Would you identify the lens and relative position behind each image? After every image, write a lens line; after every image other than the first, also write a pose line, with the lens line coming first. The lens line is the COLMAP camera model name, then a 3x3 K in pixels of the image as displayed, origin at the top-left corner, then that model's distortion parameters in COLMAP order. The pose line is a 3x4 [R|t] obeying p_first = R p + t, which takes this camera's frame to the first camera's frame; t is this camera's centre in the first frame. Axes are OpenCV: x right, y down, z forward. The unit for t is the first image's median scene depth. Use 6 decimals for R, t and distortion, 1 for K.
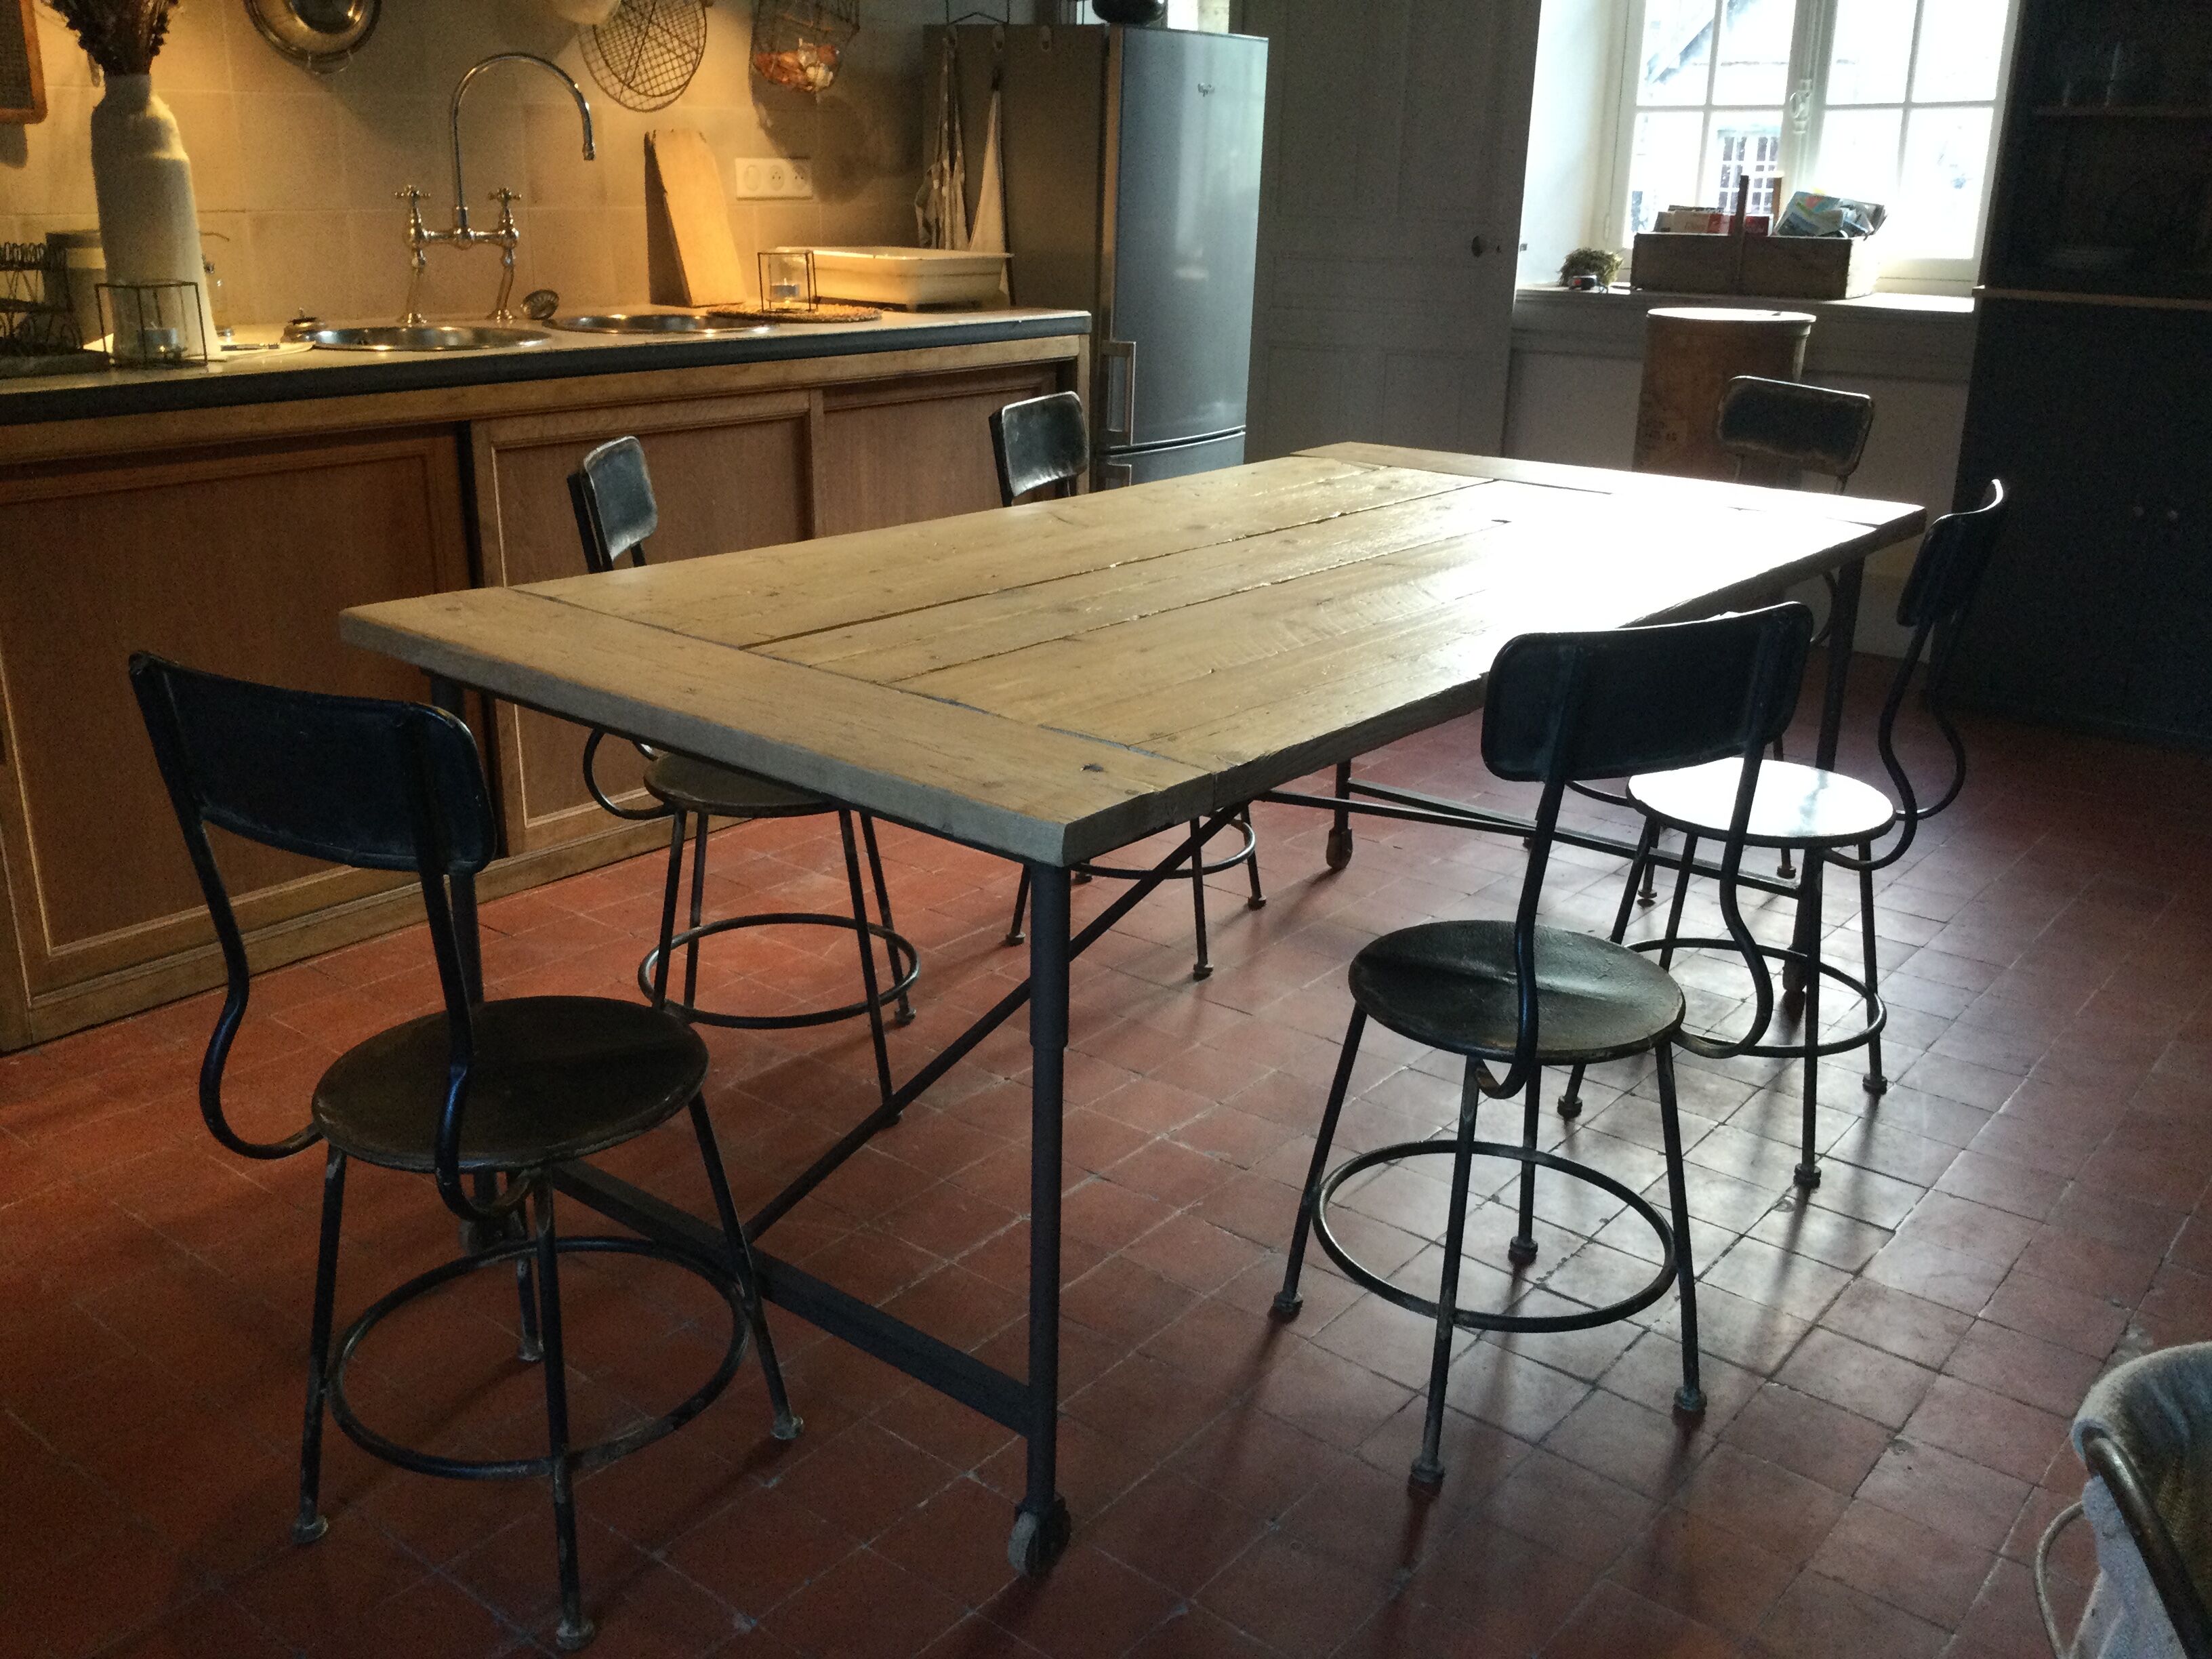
lens RADIAL K [[1990.2, 0, 1129.9], [0, 1990.2, 821.6], [0, 0, 1]] dist [0.135054, -0.264925]
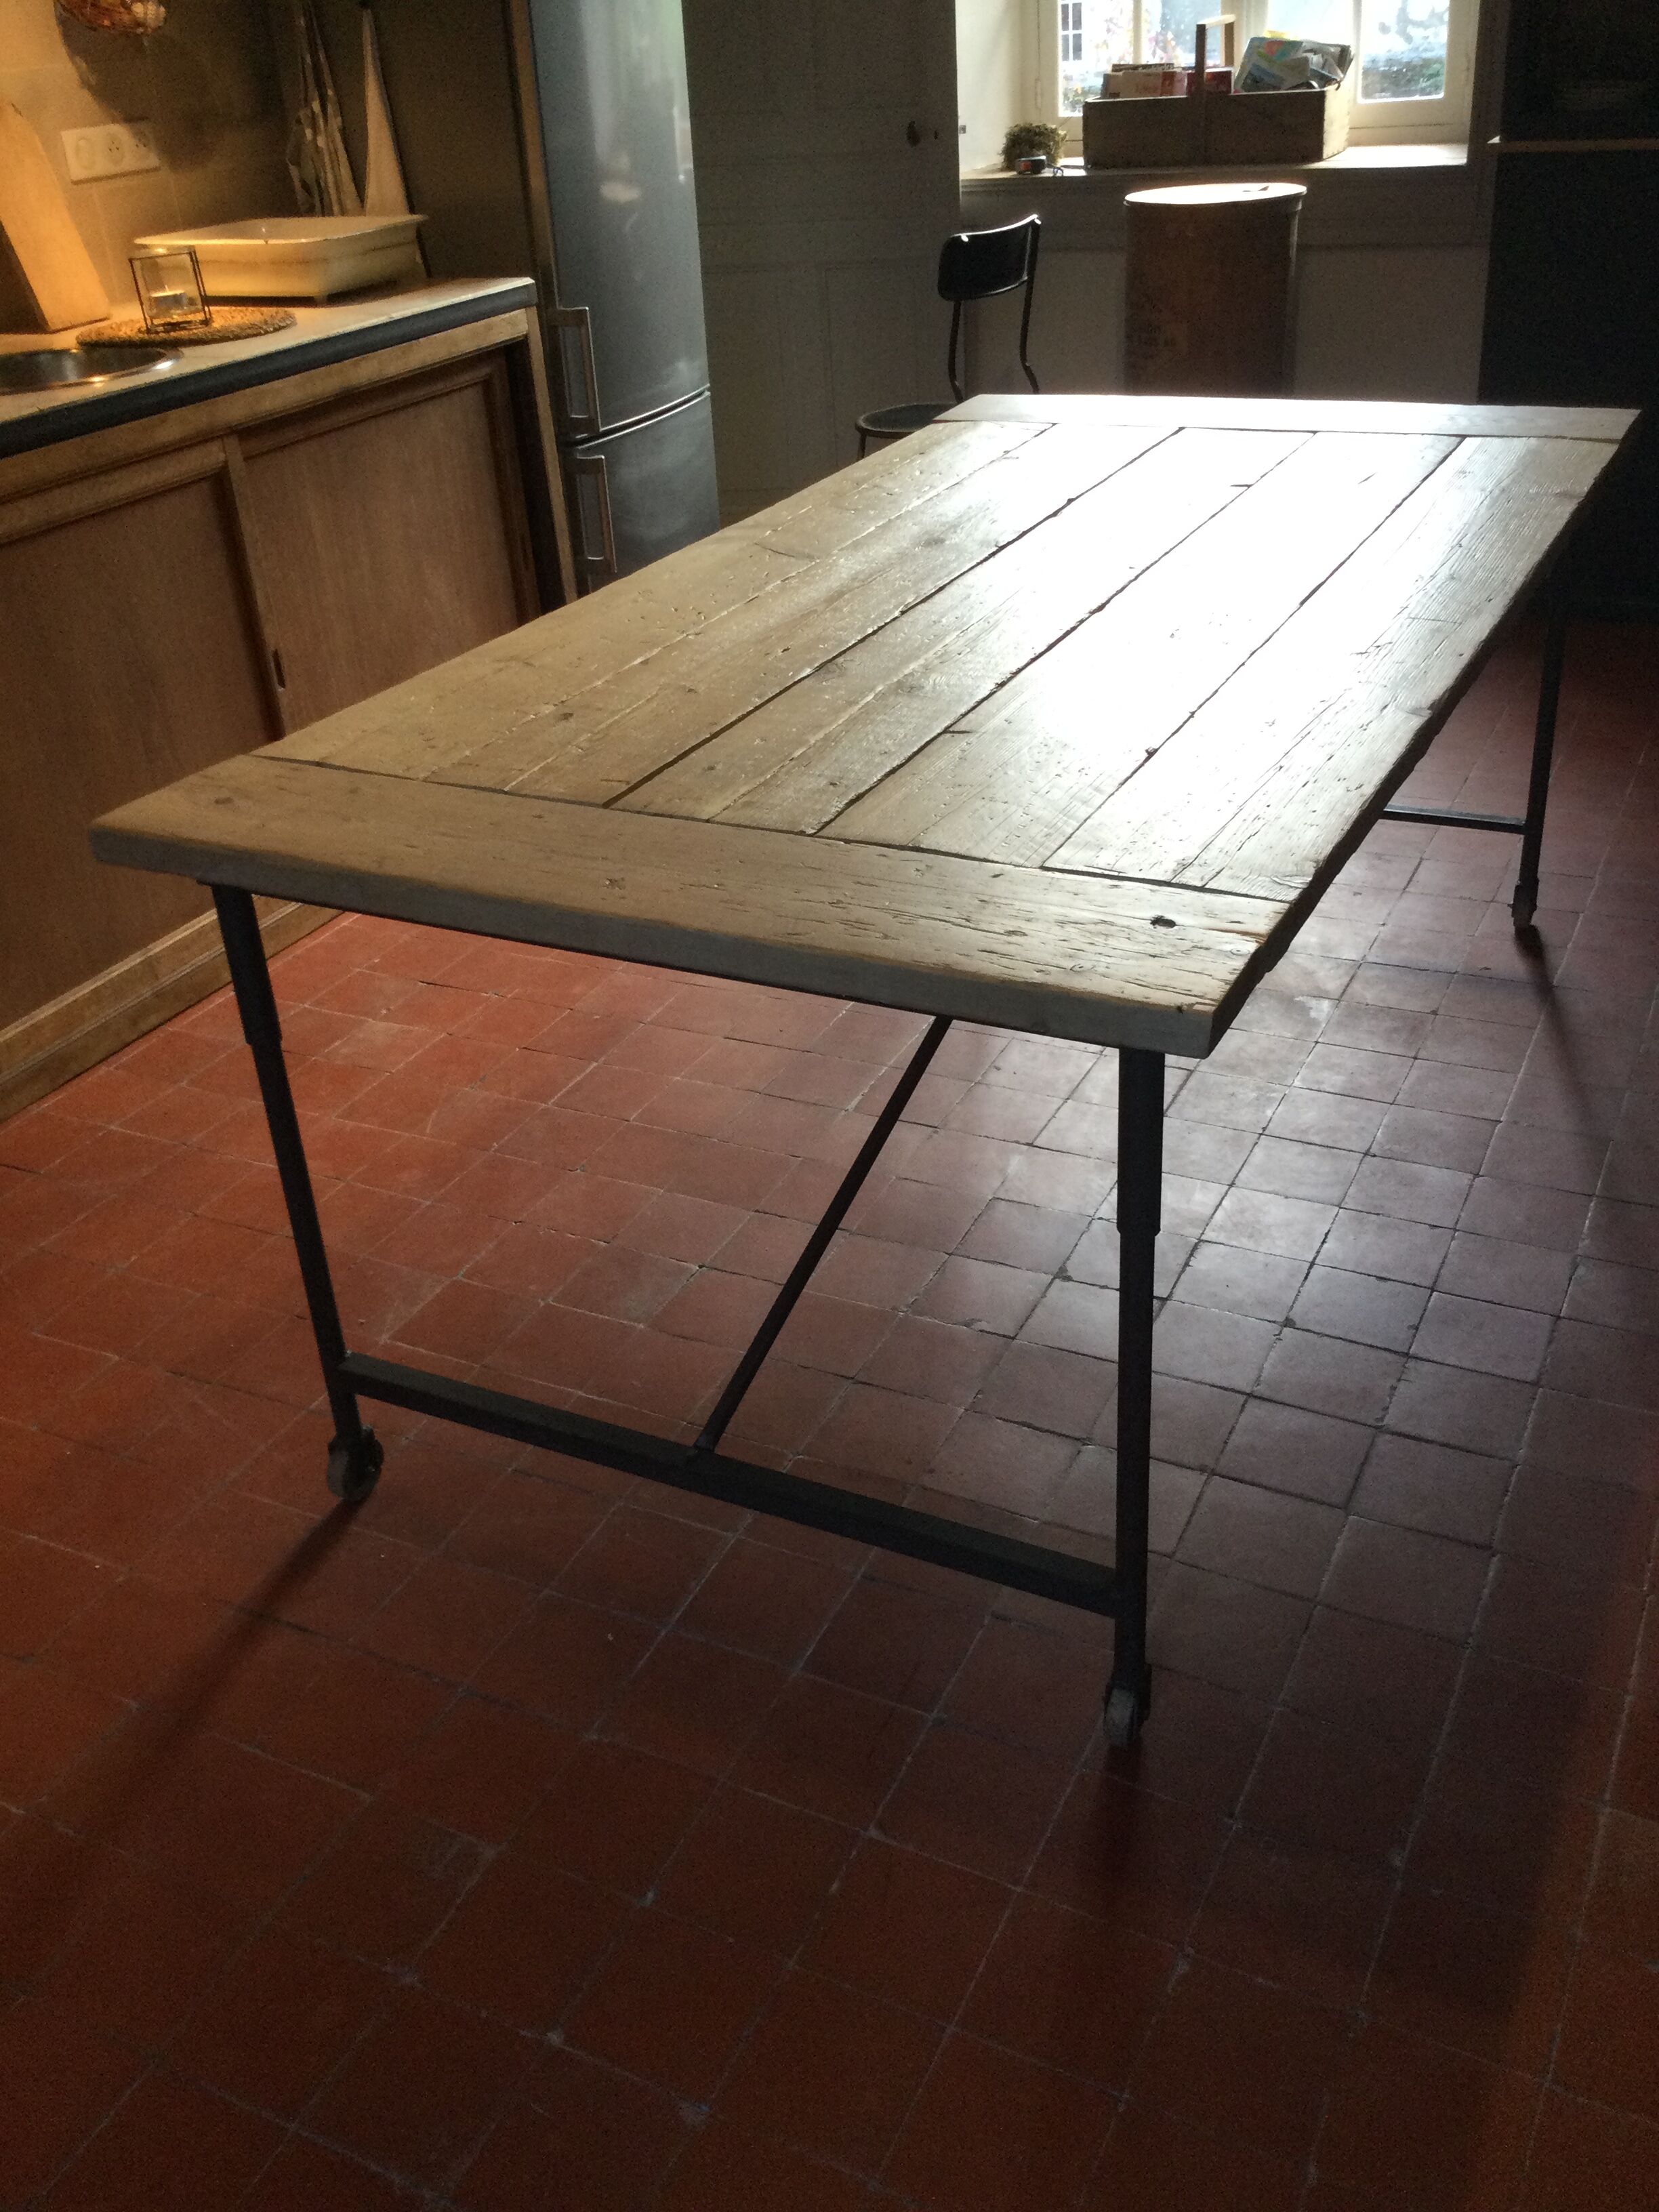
lens RADIAL K [[2002.6, 0, 829.5], [0, 2002.6, 1106.0], [0, 0, 1]] dist [0.006457, -0.014242]
pose [[0.975899, -0.170209, 0.136566, -0.068846], [0.141976, 0.970475, 0.194992, -0.060908], [-0.165723, -0.170903, 0.971251, 0.101482]]
